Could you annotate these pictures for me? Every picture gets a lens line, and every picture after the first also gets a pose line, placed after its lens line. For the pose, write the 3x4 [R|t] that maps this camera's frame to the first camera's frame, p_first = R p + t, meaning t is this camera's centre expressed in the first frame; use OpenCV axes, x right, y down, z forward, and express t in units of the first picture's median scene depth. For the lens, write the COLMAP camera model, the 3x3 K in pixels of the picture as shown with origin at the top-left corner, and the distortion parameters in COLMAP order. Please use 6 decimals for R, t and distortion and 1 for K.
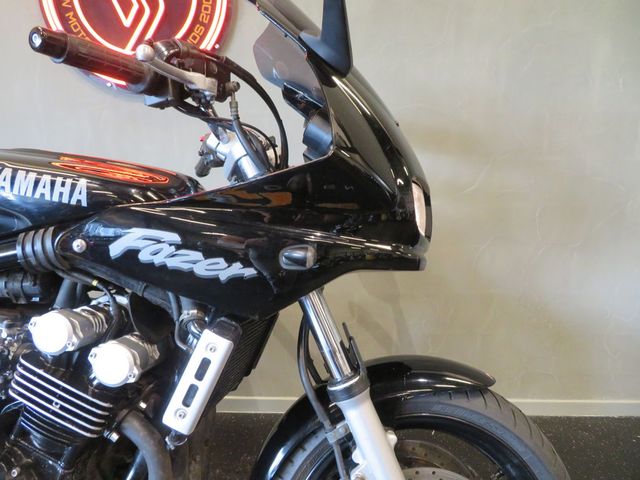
lens RADIAL K [[455.2, 0, 316.6], [0, 455.2, 239.6], [0, 0, 1]] dist [0.001773, -0.008078]
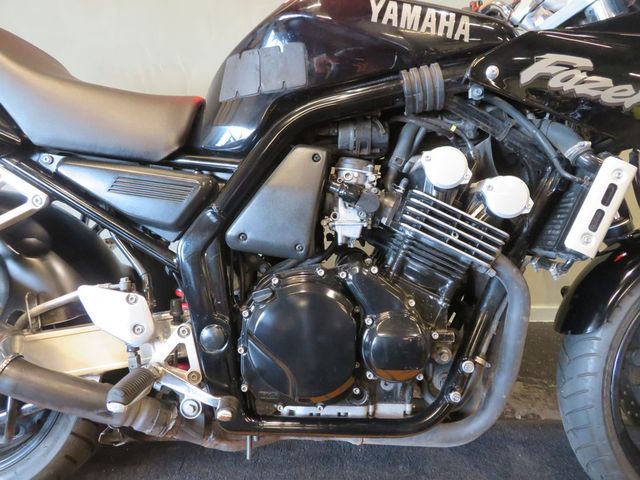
lens RADIAL K [[455.2, 0, 325.6], [0, 455.2, 241.4], [0, 0, 1]] dist [0.001773, -0.008078]
pose [[0.999853, -0.005591, 0.016190, -0.849847], [0.004293, 0.996854, 0.079139, 0.286020], [-0.016581, -0.079058, 0.996732, -0.022049]]
